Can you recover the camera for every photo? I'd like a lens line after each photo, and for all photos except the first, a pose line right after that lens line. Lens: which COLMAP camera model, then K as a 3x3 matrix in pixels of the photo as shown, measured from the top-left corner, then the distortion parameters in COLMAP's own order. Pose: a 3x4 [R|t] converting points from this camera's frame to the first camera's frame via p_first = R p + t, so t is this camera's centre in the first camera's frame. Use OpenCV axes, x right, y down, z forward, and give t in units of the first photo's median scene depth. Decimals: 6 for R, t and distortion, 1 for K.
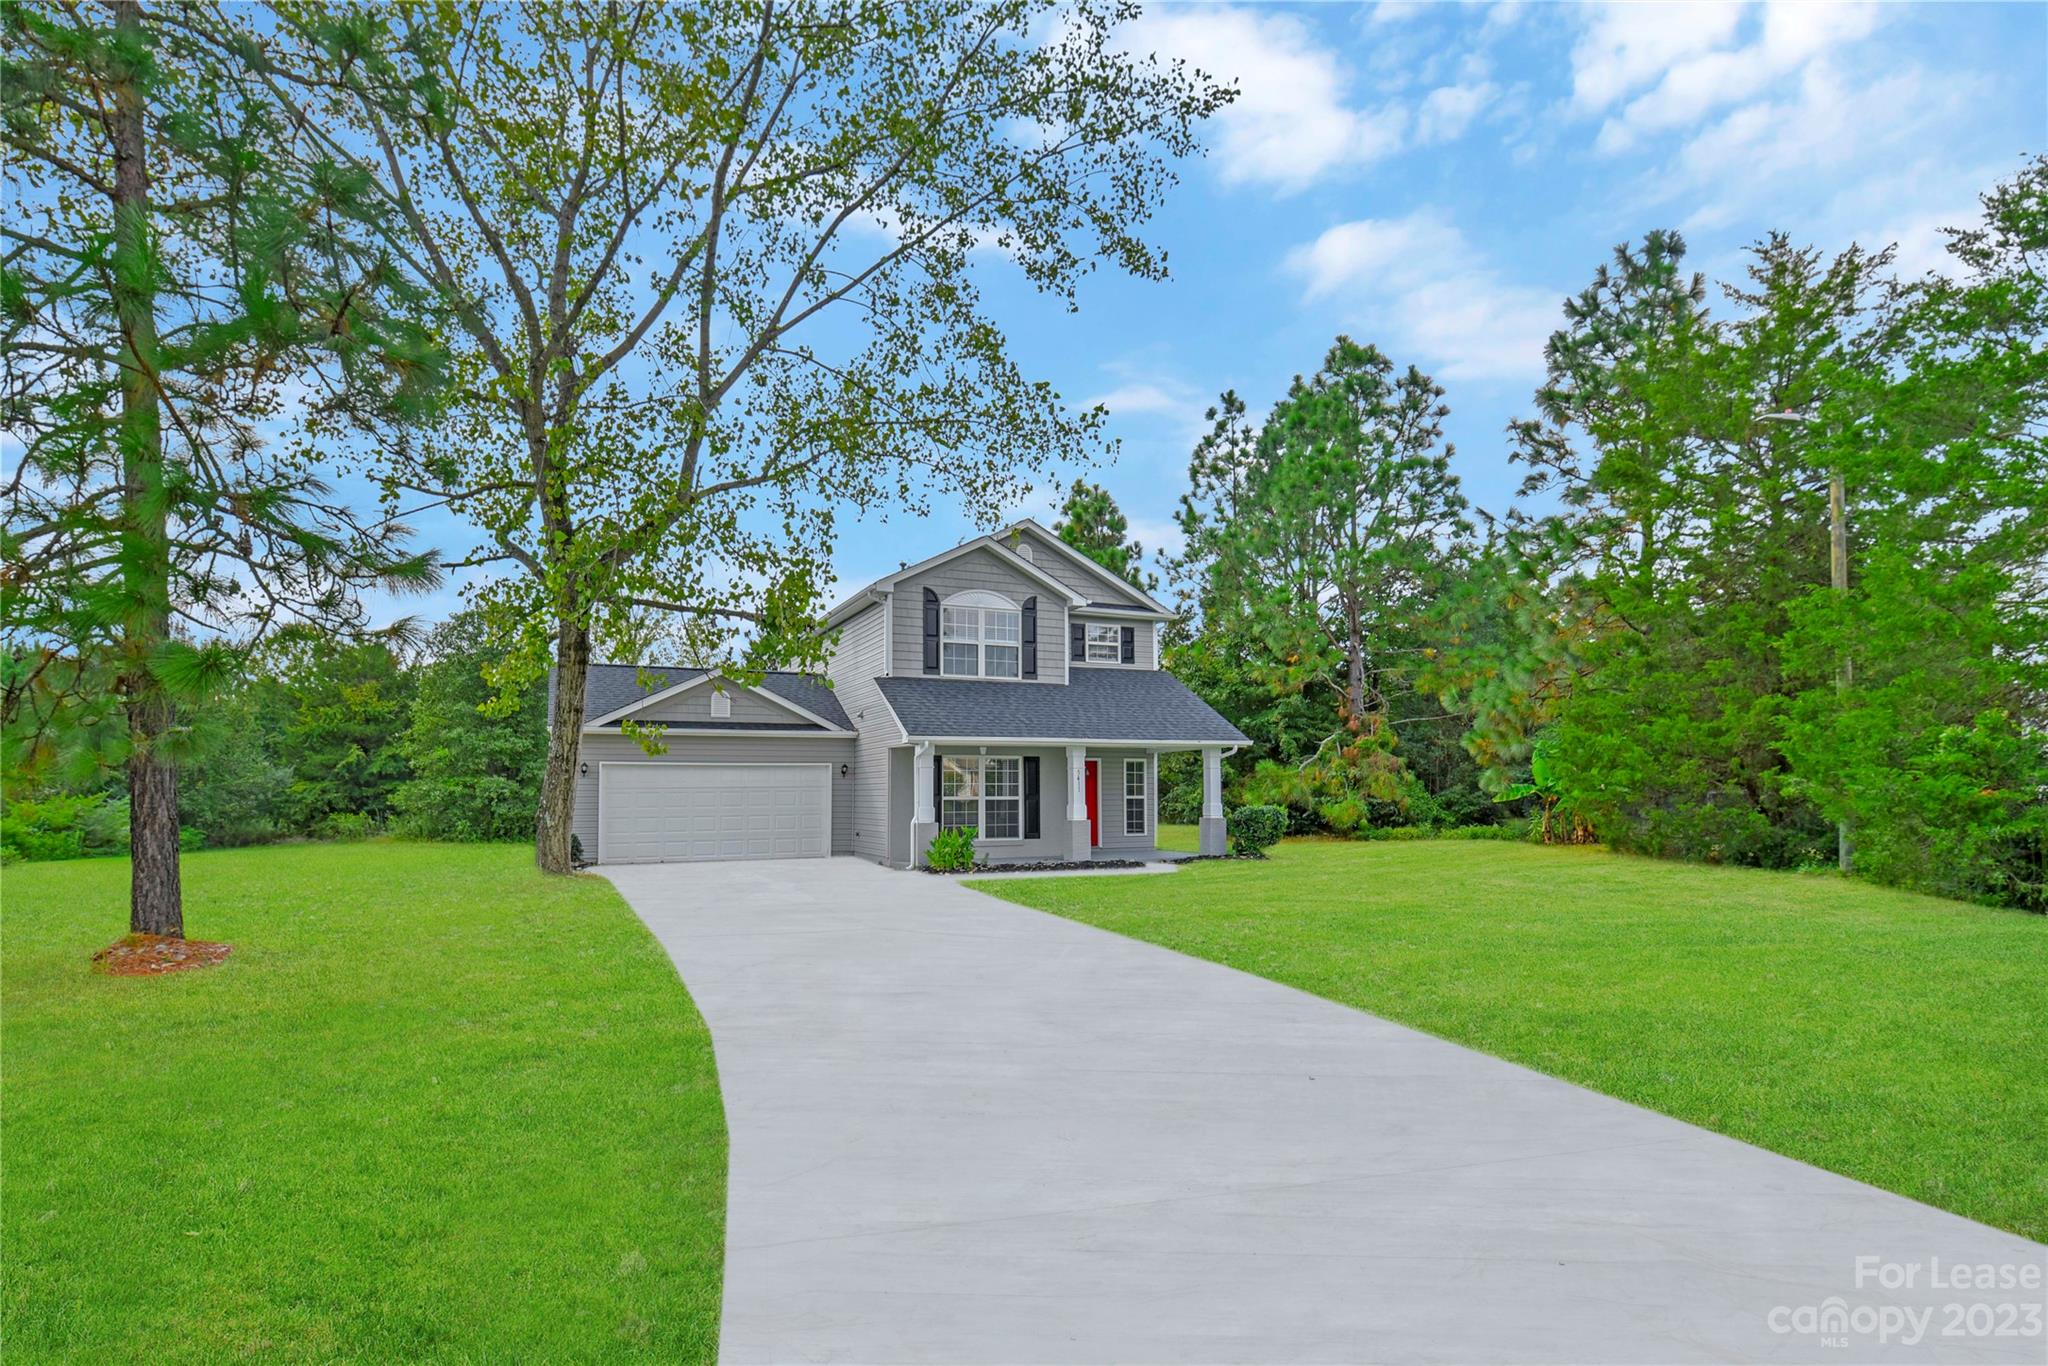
lens RADIAL K [[897.7, 0, 1029.0], [0, 897.7, 710.1], [0, 0, 1]] dist [0.000881, -0.000592]
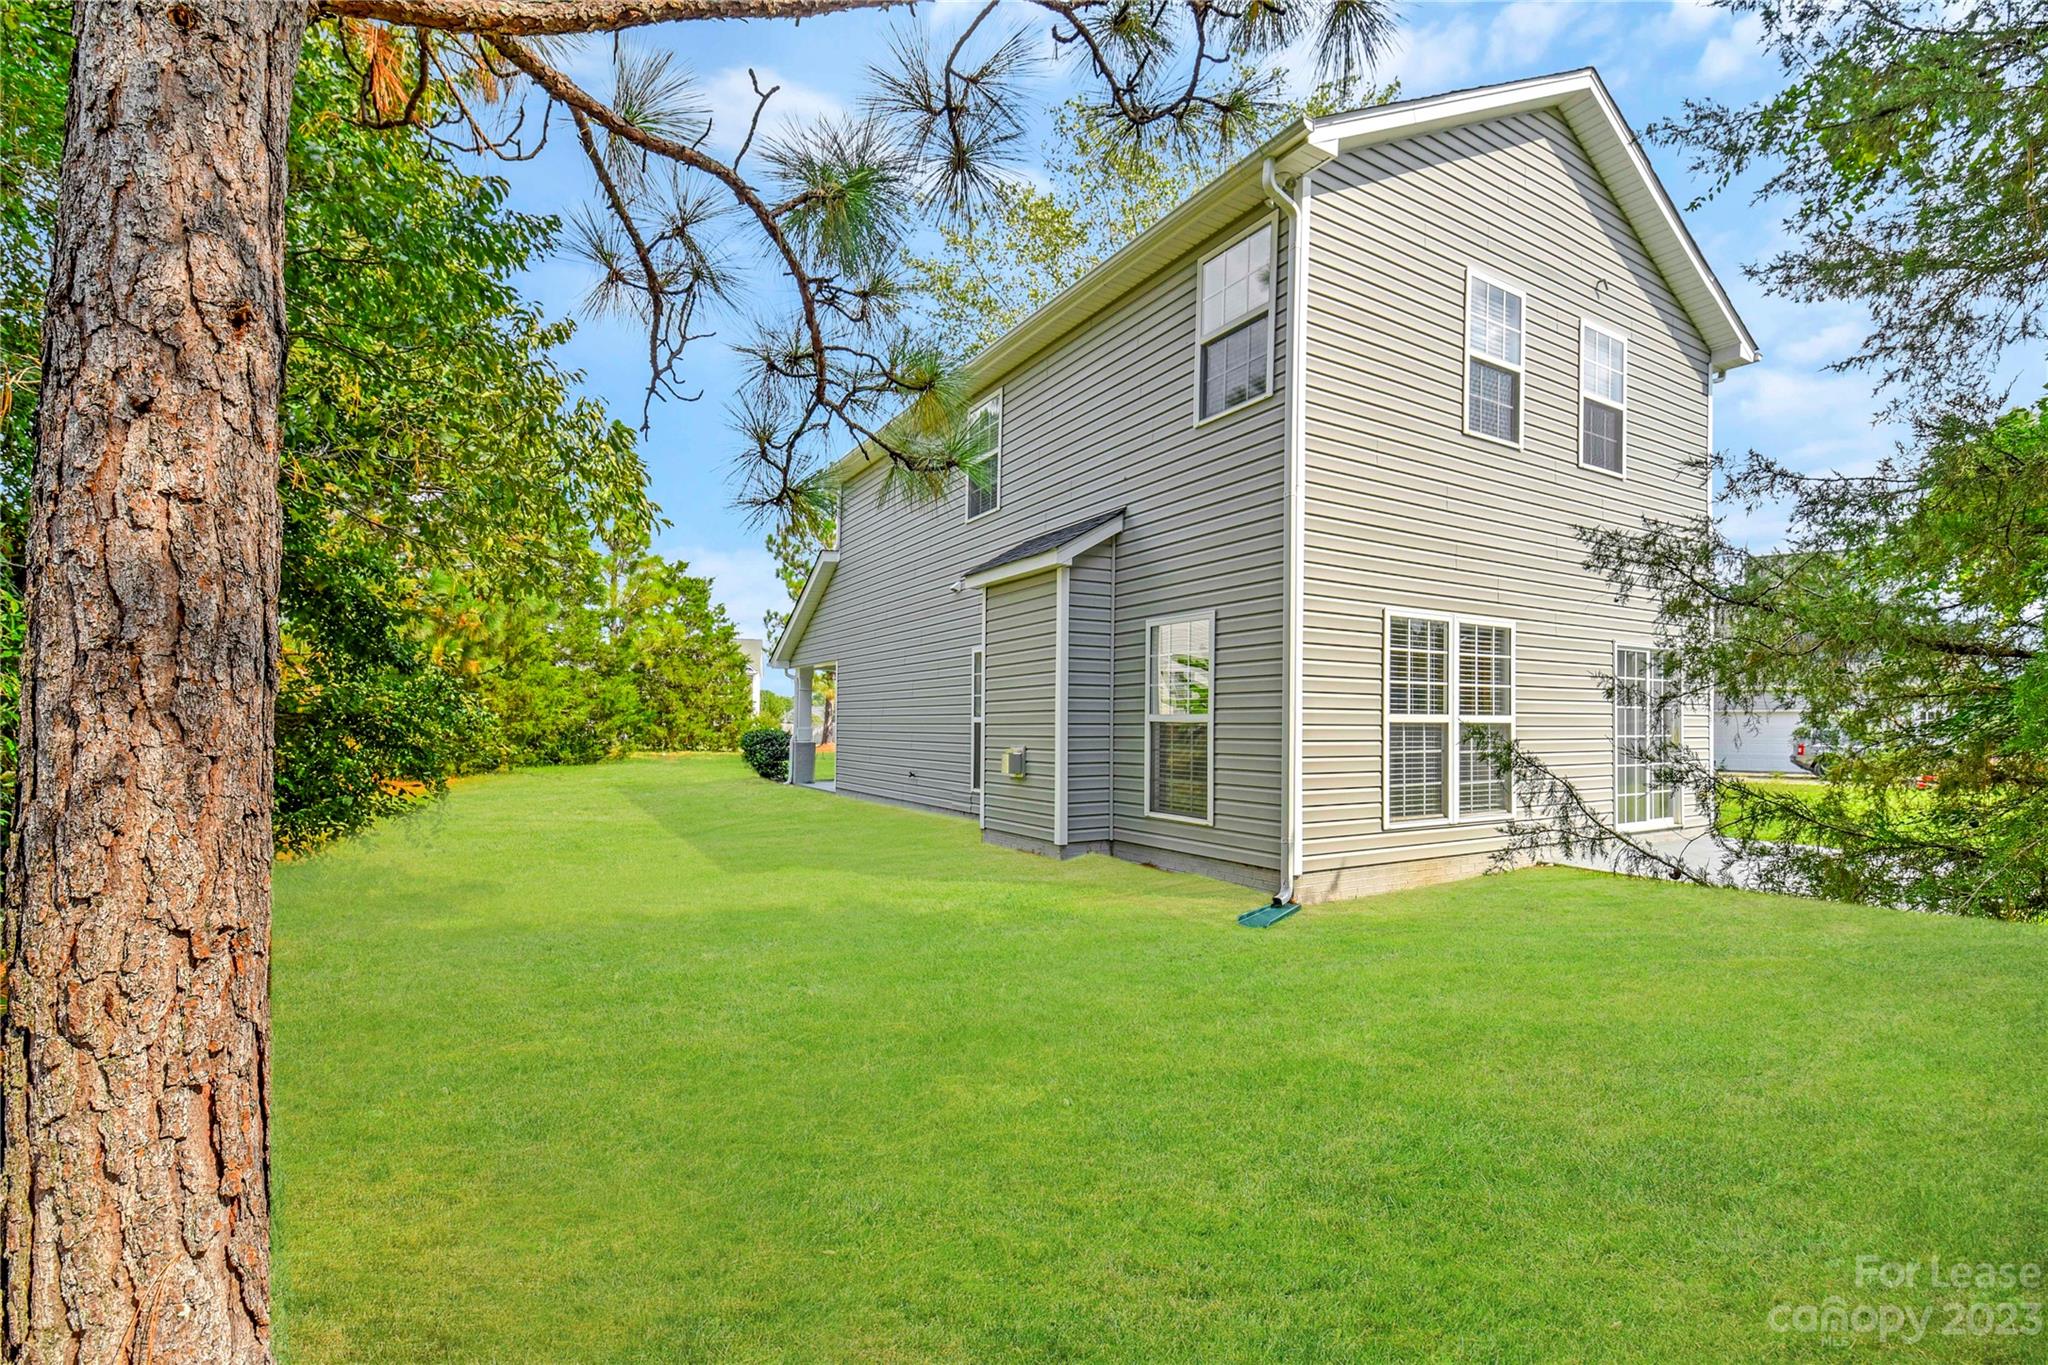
lens RADIAL K [[893.6, 0, 1011.9], [0, 893.6, 734.0], [0, 0, 1]] dist [-0.000314, -0.000433]
pose [[0.999996, -0.000529, -0.002834, -0.720477], [0.000562, 0.999935, 0.011416, -0.013795], [0.002828, -0.011418, 0.999931, -0.002258]]
